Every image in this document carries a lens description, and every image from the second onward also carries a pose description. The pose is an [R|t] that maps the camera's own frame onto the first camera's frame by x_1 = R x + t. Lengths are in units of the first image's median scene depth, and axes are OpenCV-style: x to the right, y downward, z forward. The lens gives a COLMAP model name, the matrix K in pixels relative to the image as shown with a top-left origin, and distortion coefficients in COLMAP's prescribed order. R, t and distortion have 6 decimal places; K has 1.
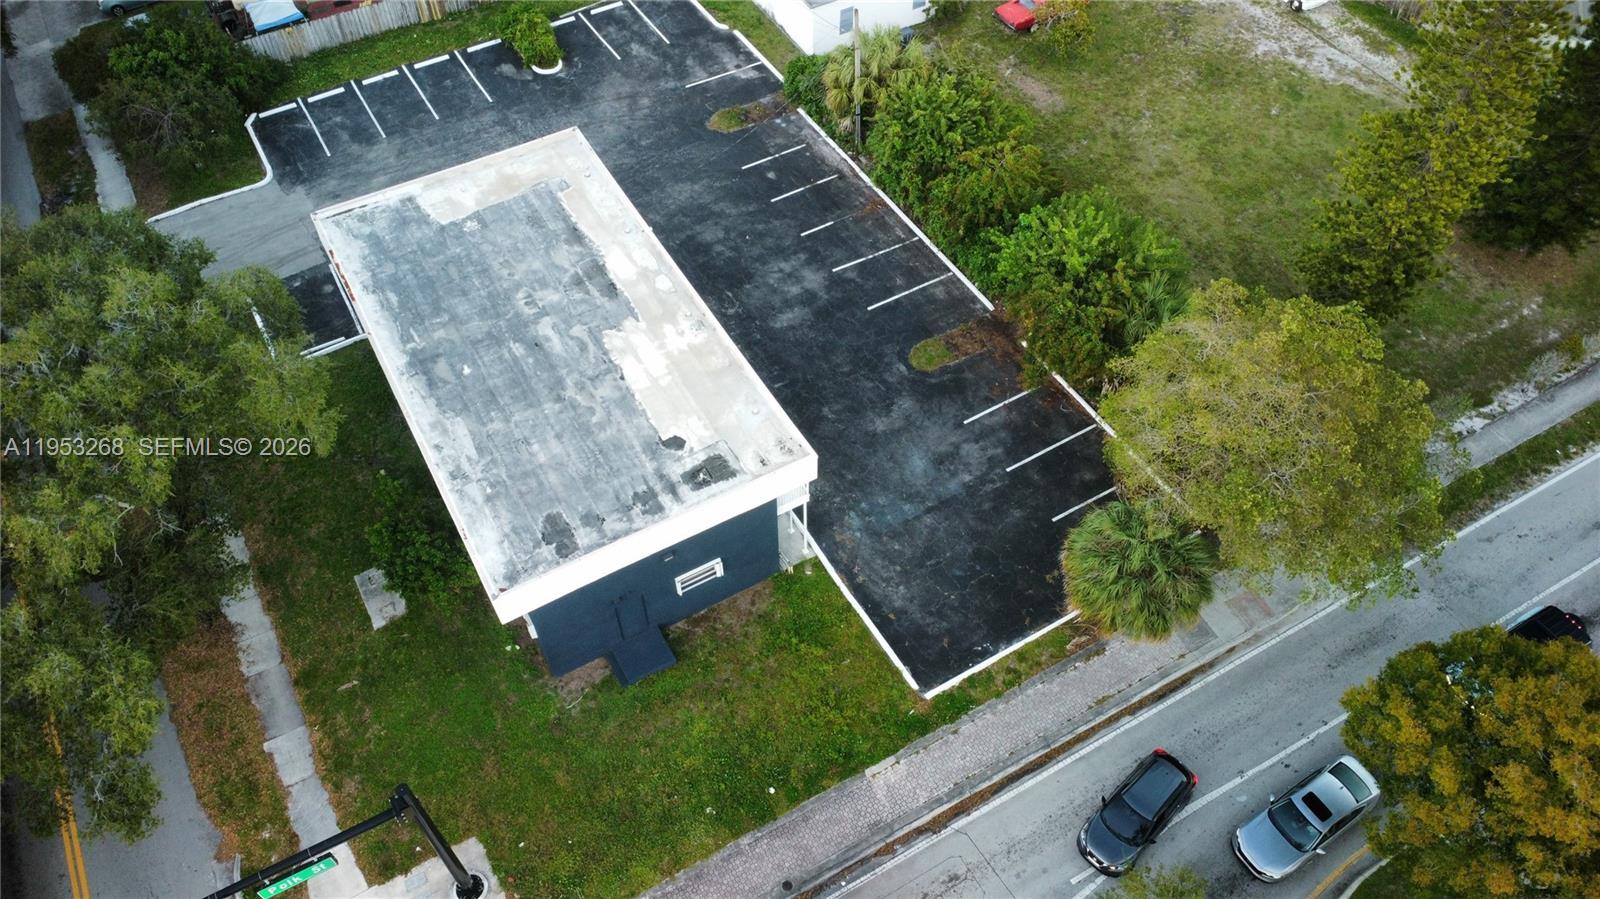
lens RADIAL K [[1195.1, 0, 794.2], [0, 1195.1, 452.7], [0, 0, 1]] dist [-0.000721, 0.009080]
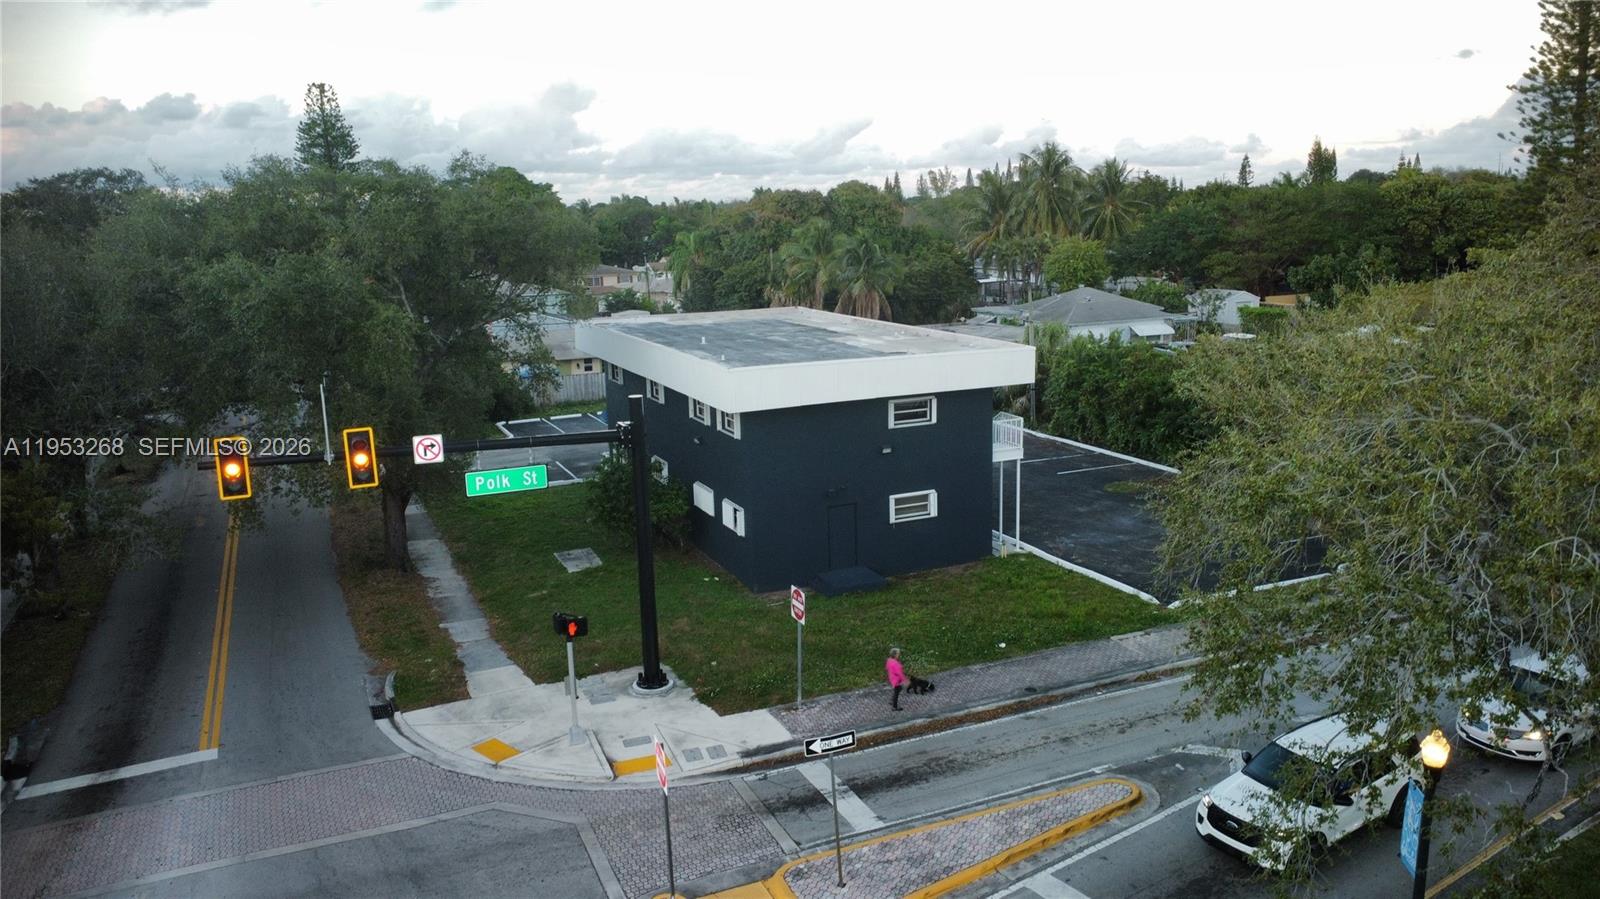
lens RADIAL K [[1195.1, 0, 794.2], [0, 1195.1, 452.7], [0, 0, 1]] dist [-0.000721, 0.009080]
pose [[0.994737, 0.007967, -0.102151, -0.069507], [-0.071445, 0.768559, -0.635777, 0.630899], [0.073444, 0.639729, 0.765083, 0.204351]]
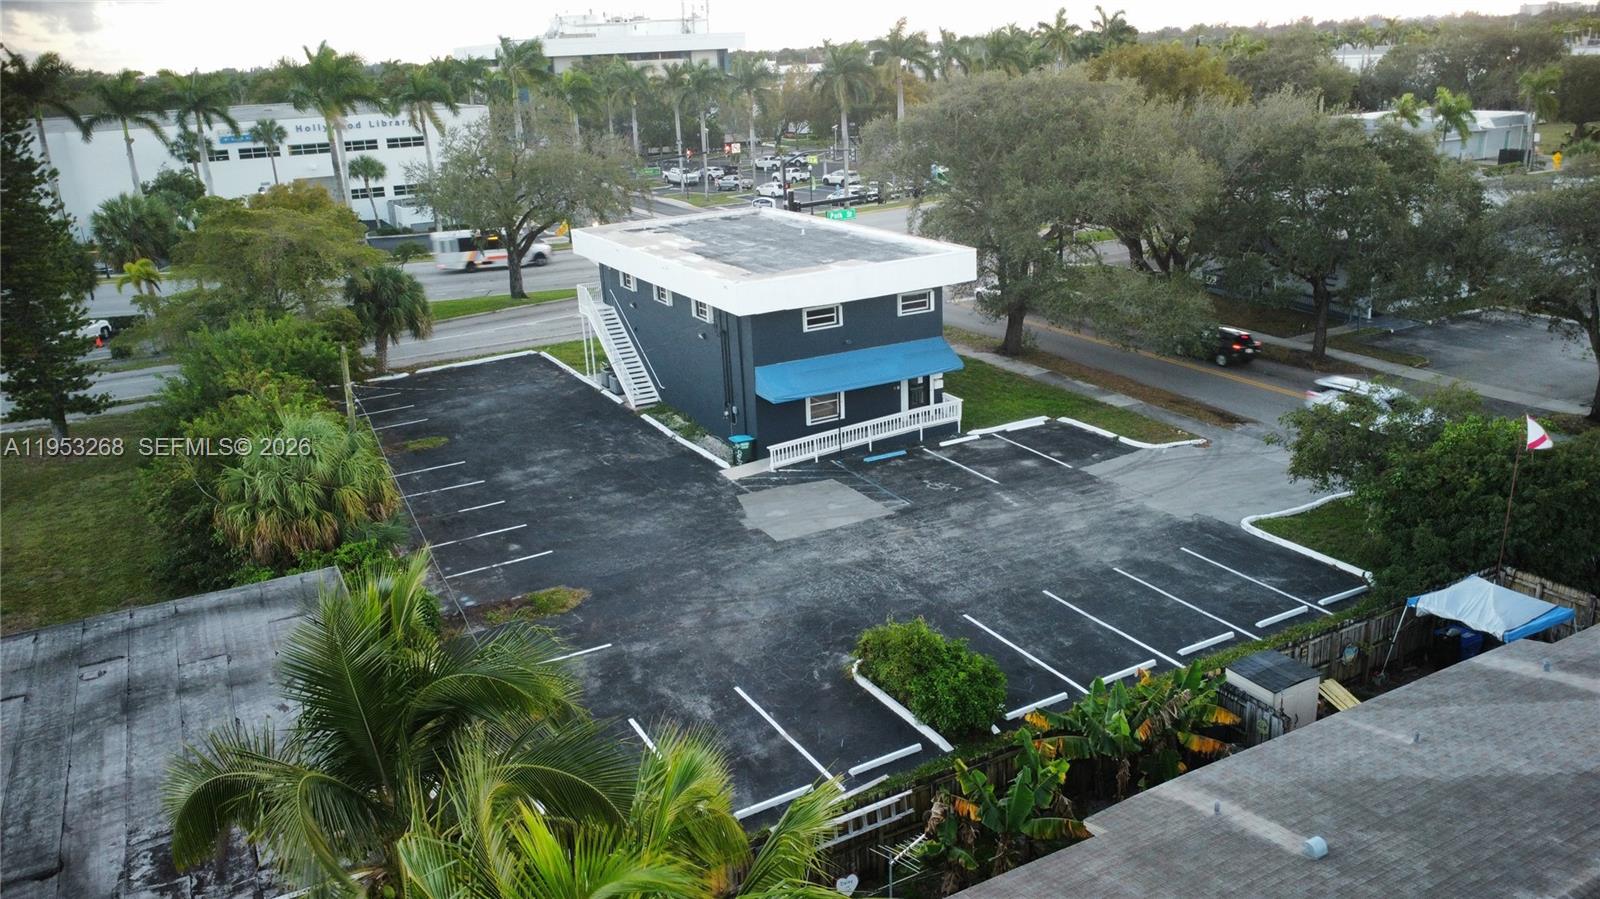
lens RADIAL K [[1195.1, 0, 794.2], [0, 1195.1, 452.7], [0, 0, 1]] dist [-0.000721, 0.009080]
pose [[-0.998083, 0.047188, 0.040048, -0.275667], [0.053519, 0.333038, 0.941393, -1.162101], [0.031085, 0.941732, -0.334925, 1.530144]]
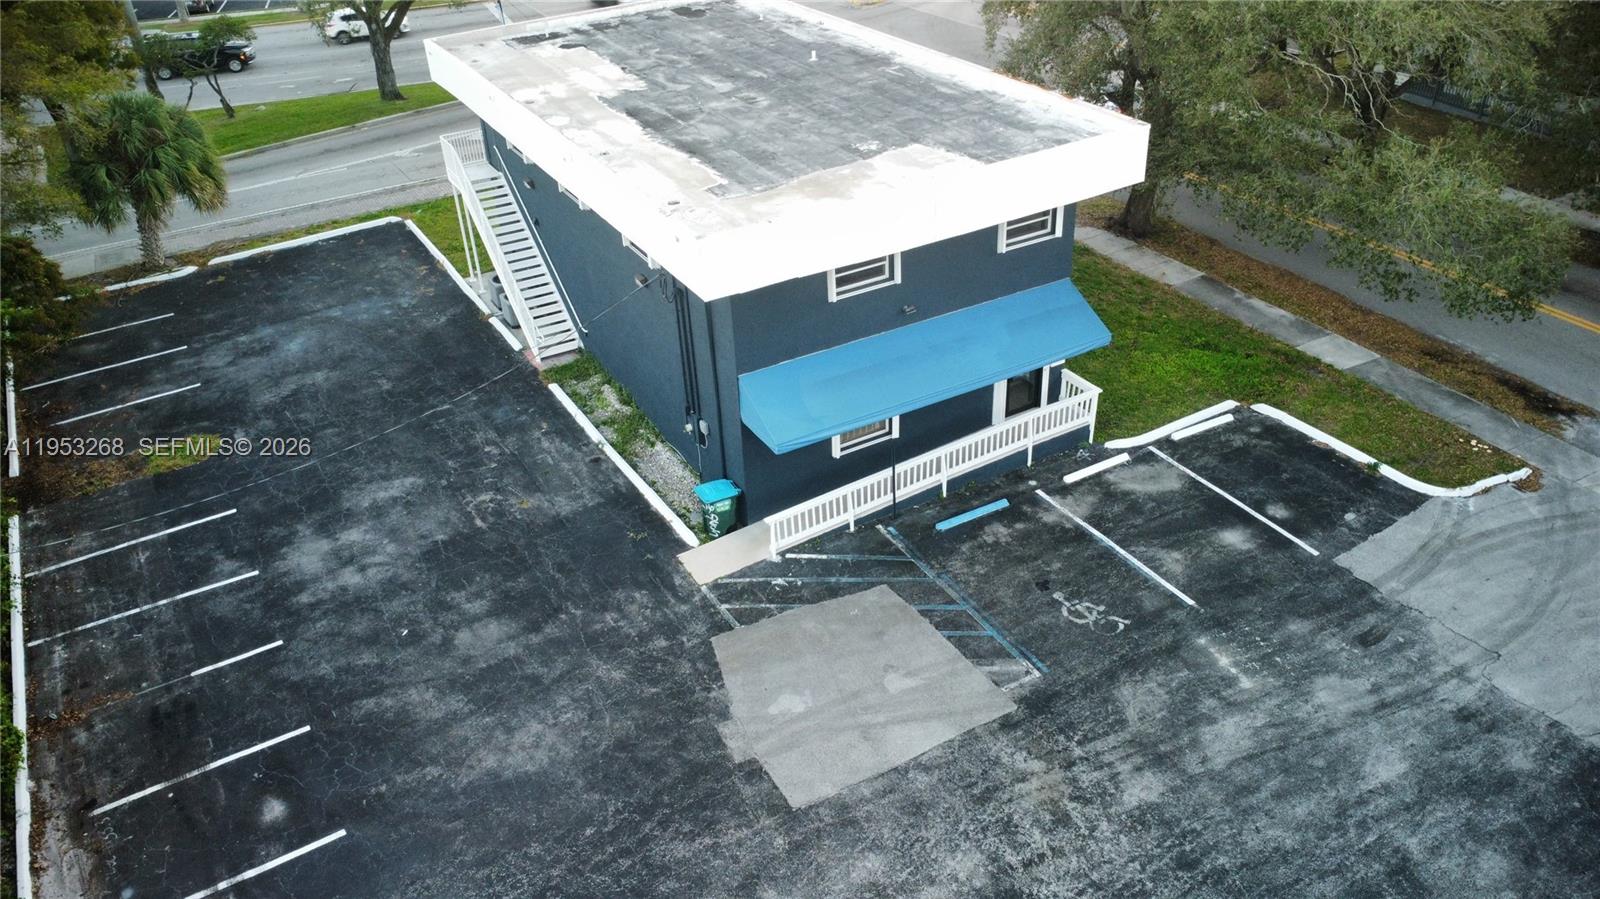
lens RADIAL K [[1195.1, 0, 794.2], [0, 1195.1, 452.7], [0, 0, 1]] dist [-0.000721, 0.009080]
pose [[-0.998235, 0.049915, 0.032191, -0.245332], [0.037062, 0.099959, 0.994301, -0.760817], [0.046413, 0.993739, -0.101632, 1.207754]]
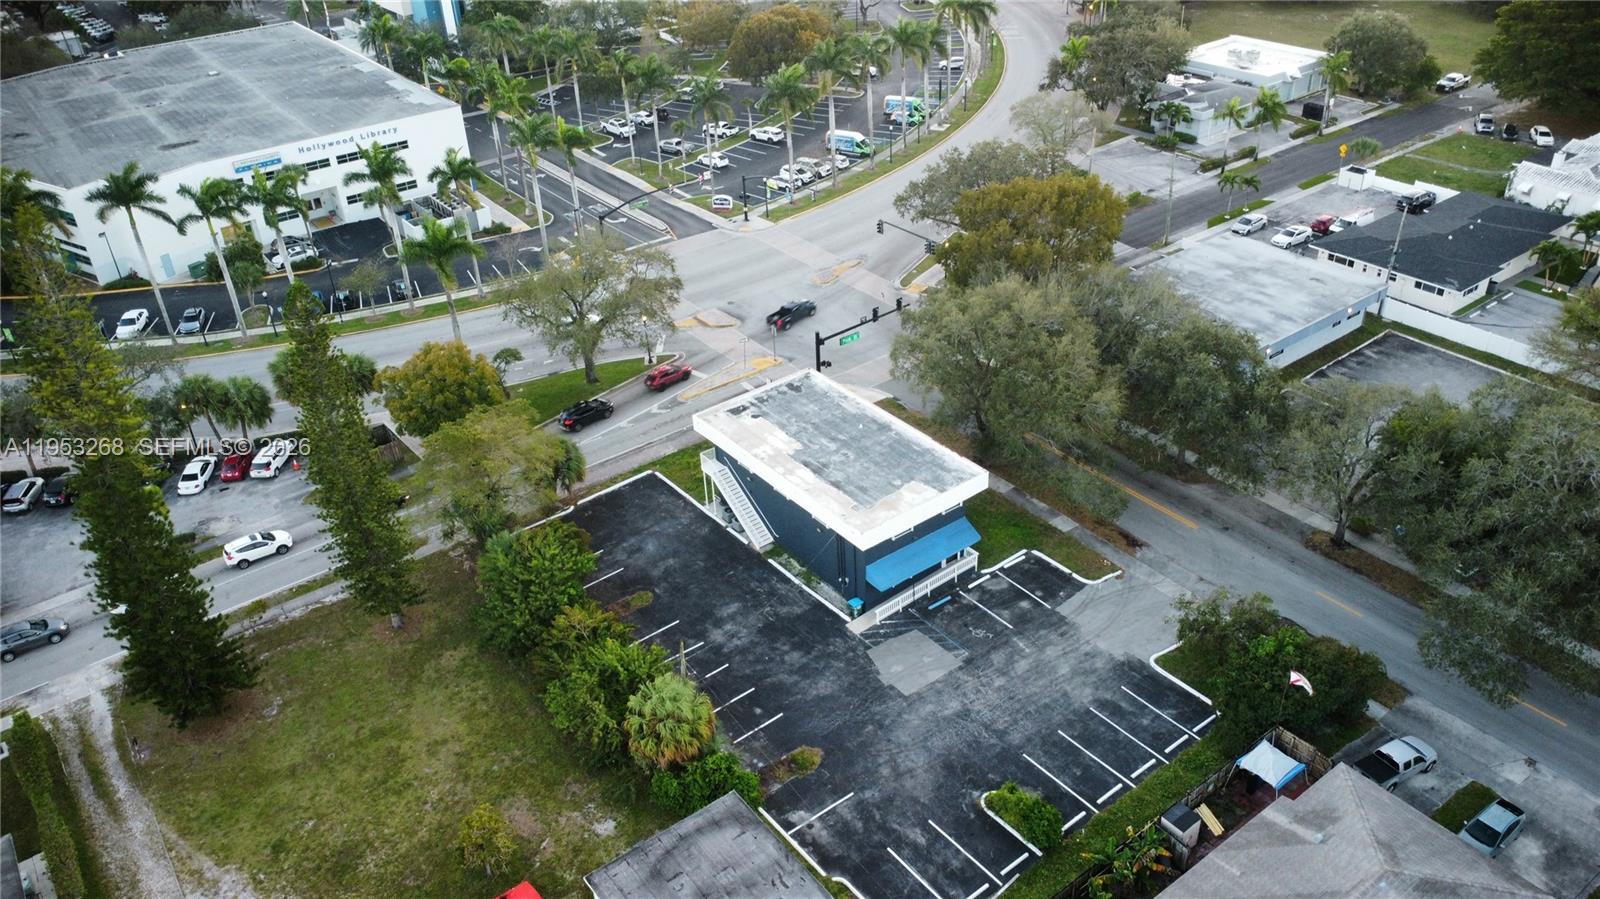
lens RADIAL K [[1195.1, 0, 794.2], [0, 1195.1, 452.7], [0, 0, 1]] dist [-0.000721, 0.009080]
pose [[-0.989854, 0.118945, -0.077728, 0.010563], [-0.064571, 0.110732, 0.991750, -1.926321], [0.126571, 0.986707, -0.101929, 1.116341]]
